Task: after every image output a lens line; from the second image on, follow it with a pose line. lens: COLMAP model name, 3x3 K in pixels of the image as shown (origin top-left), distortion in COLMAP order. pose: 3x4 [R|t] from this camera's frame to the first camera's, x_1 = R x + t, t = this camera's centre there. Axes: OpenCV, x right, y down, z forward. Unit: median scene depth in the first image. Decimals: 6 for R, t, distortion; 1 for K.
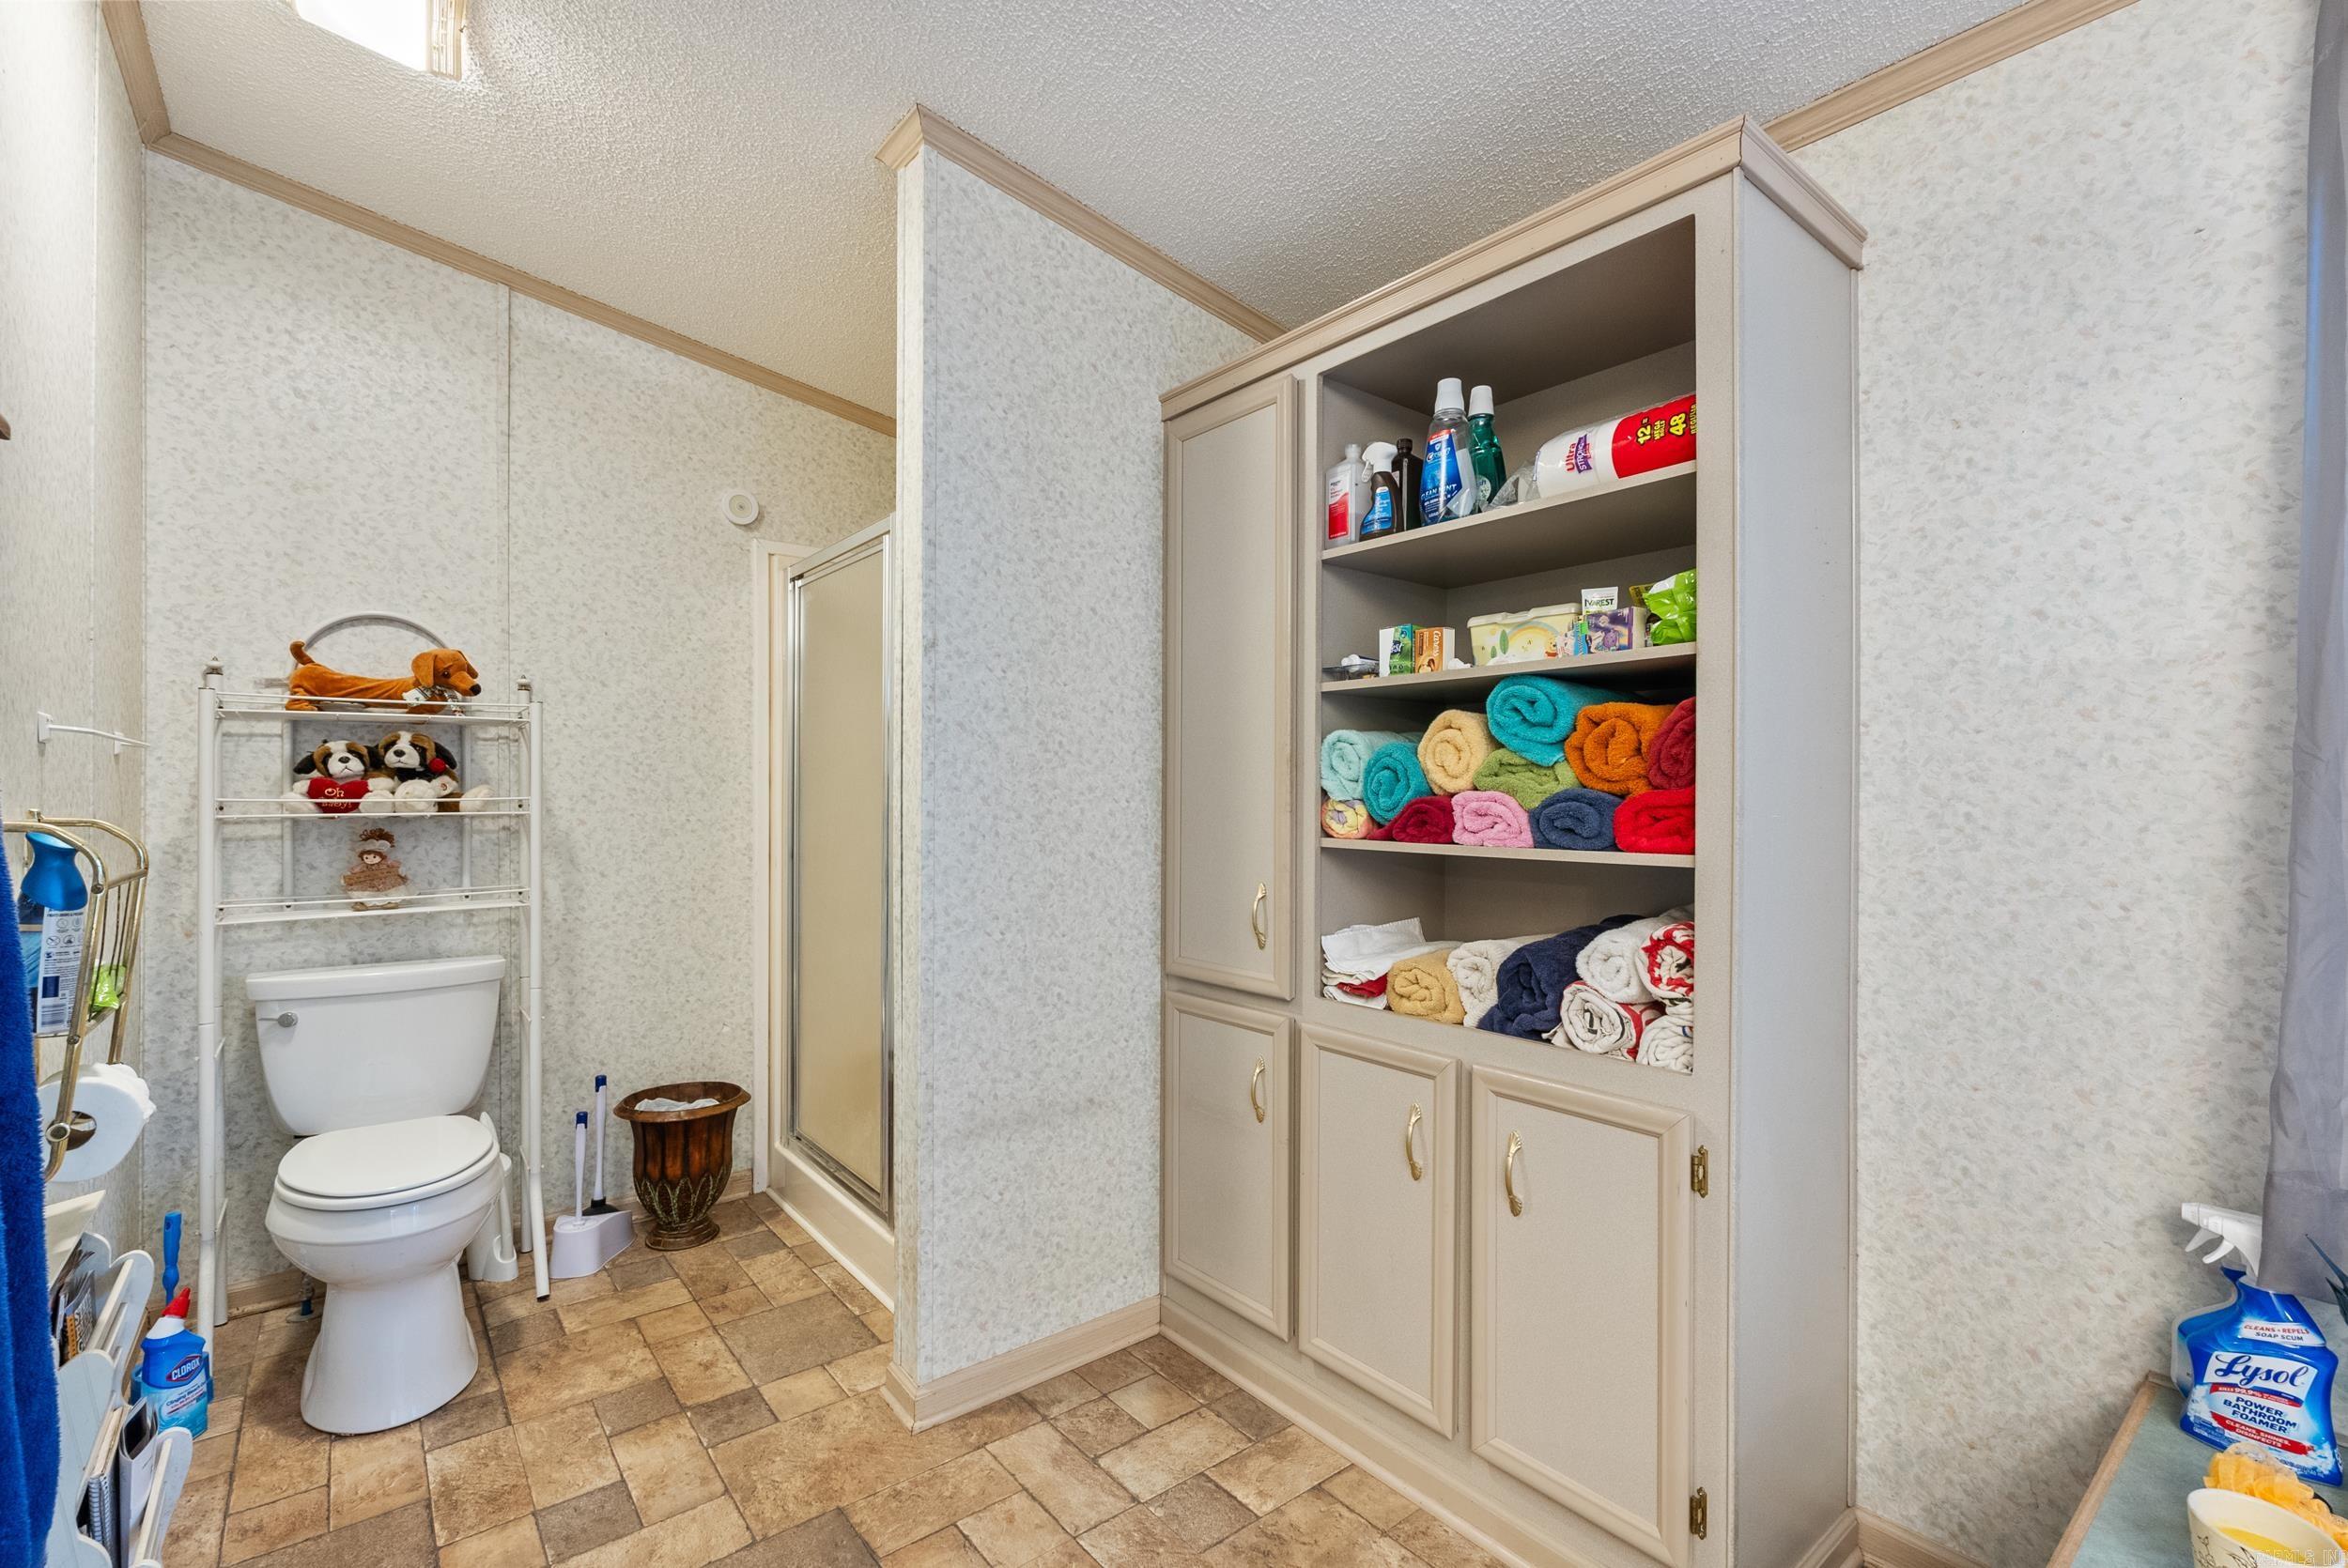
lens RADIAL K [[1036.5, 0, 1170.2], [0, 1036.5, 792.6], [0, 0, 1]] dist [-0.003640, -0.000509]
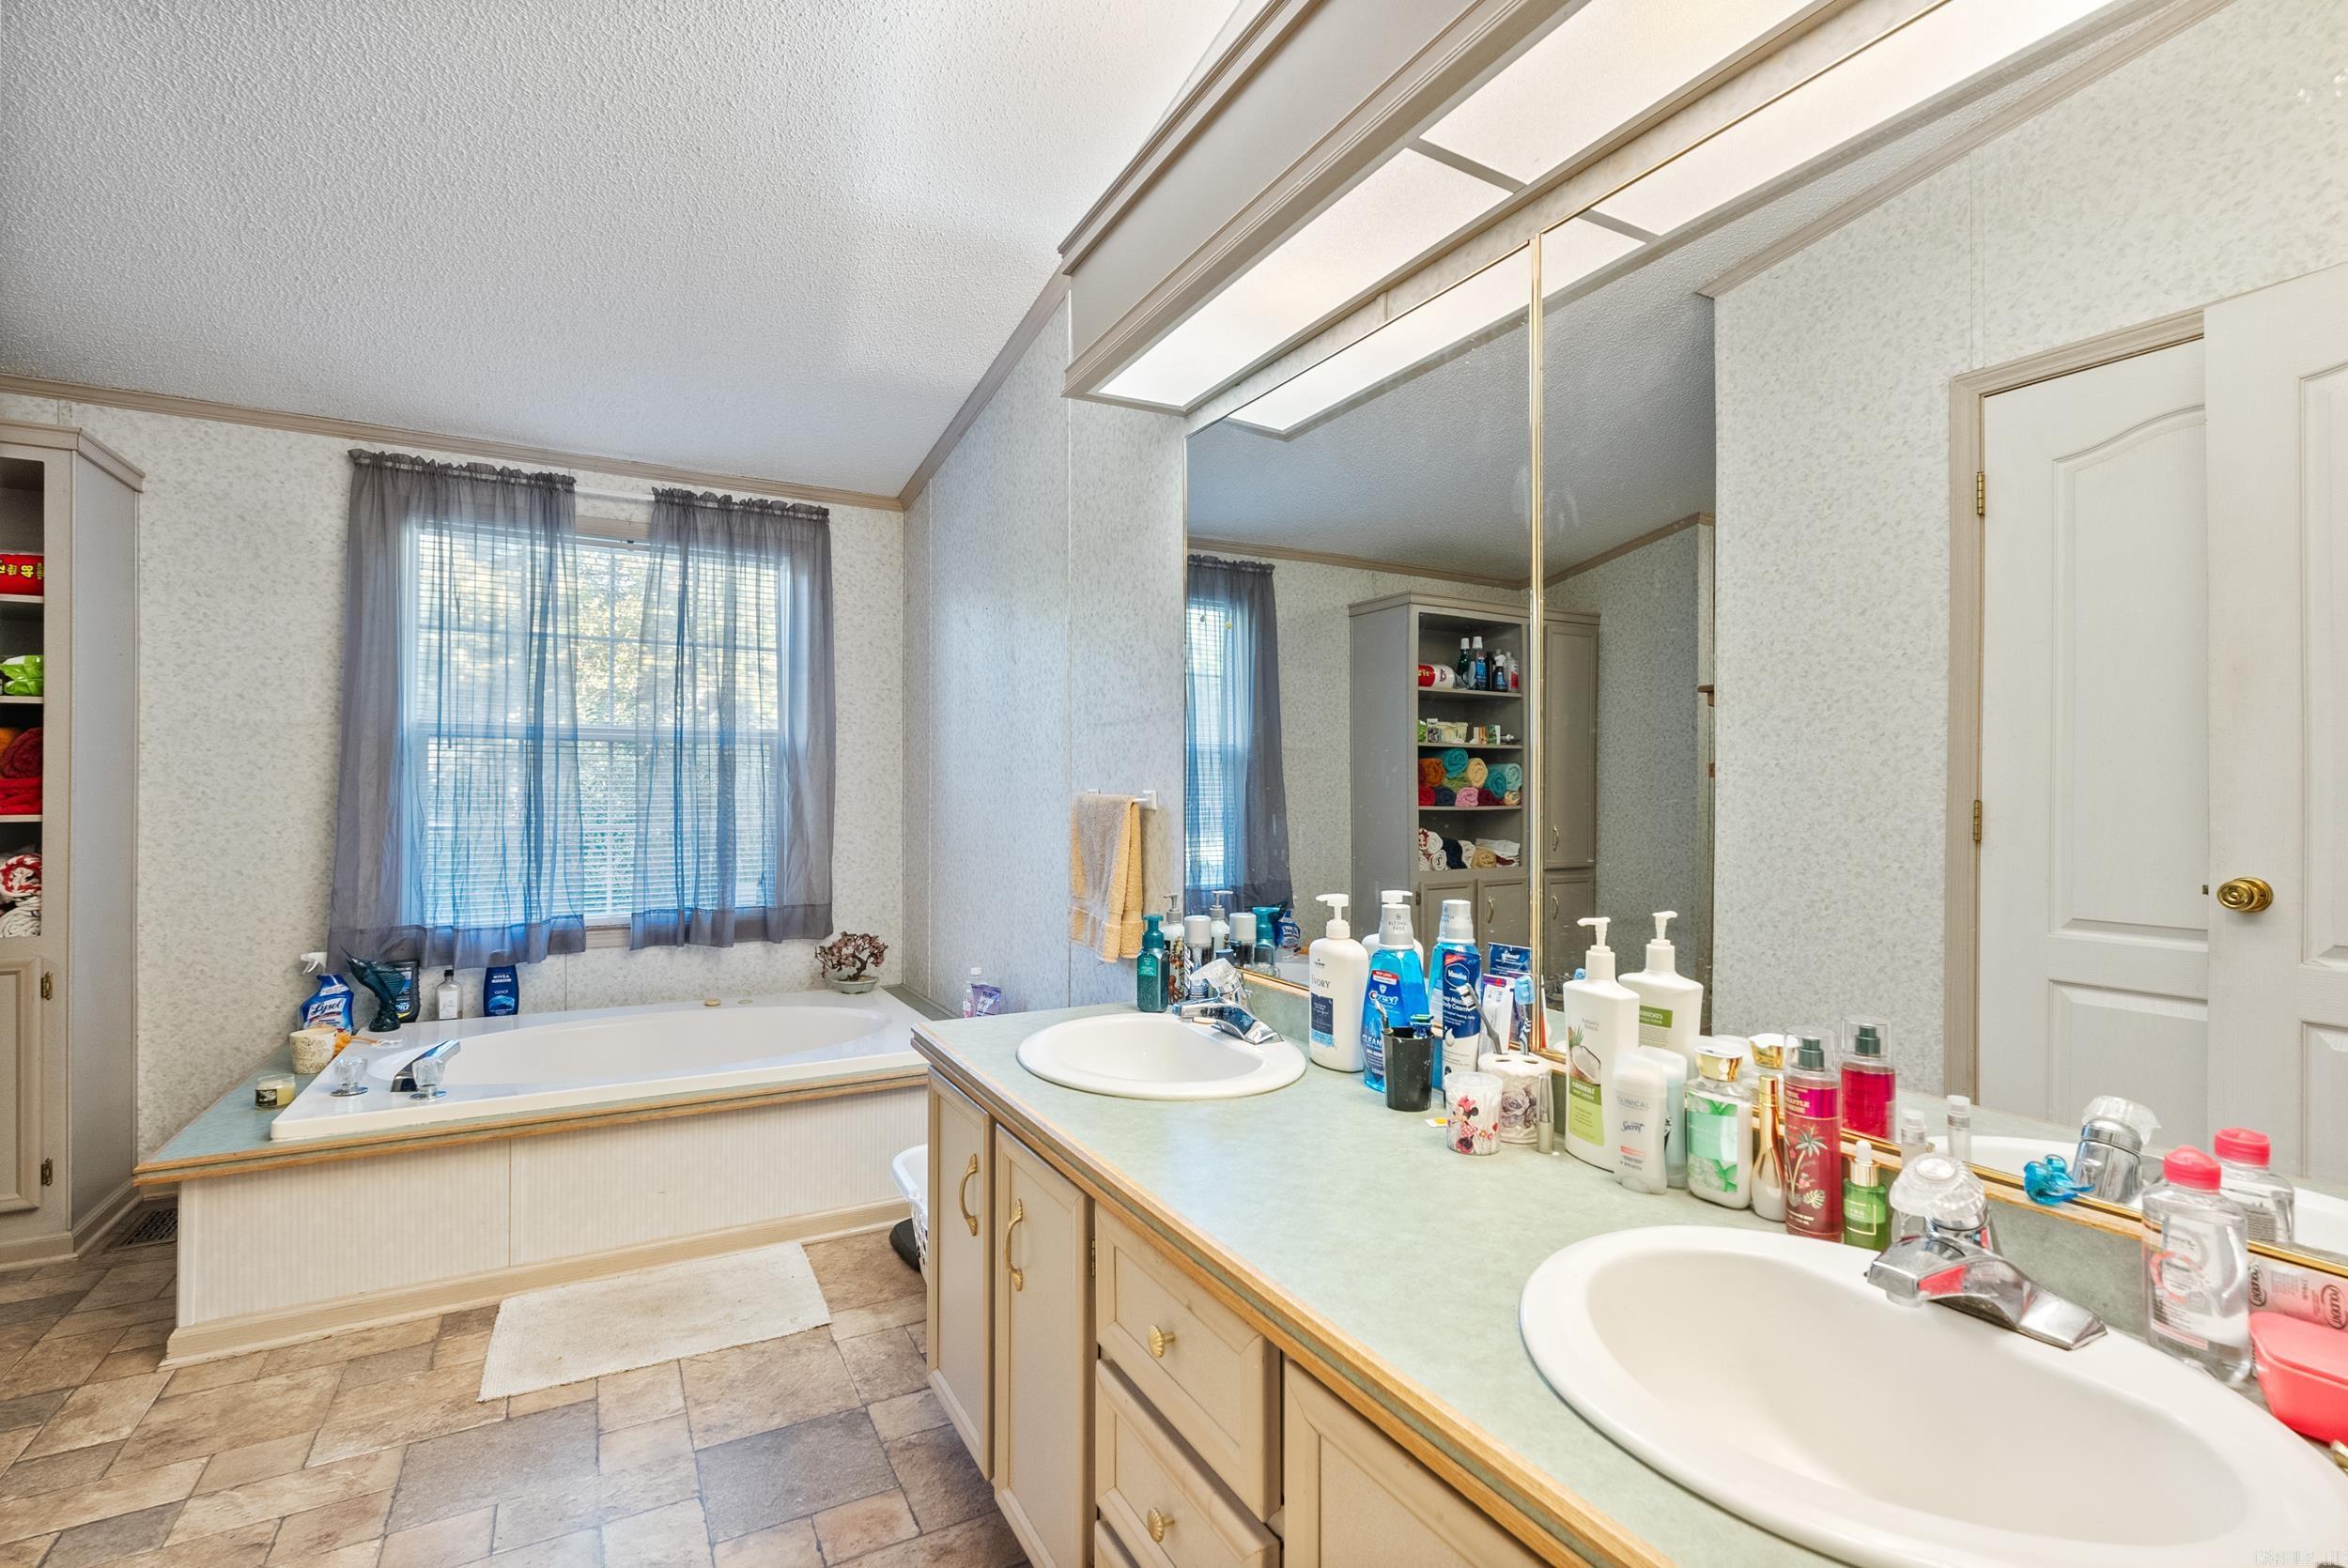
lens RADIAL K [[1036.5, 0, 1165.4], [0, 1036.5, 785.1], [0, 0, 1]] dist [-0.003640, -0.000509]
pose [[0.158781, 0.000410, 0.987314, -0.941617], [-0.002231, 0.999998, -0.000057, 0.004382], [-0.987311, -0.002194, 0.158781, -1.200155]]
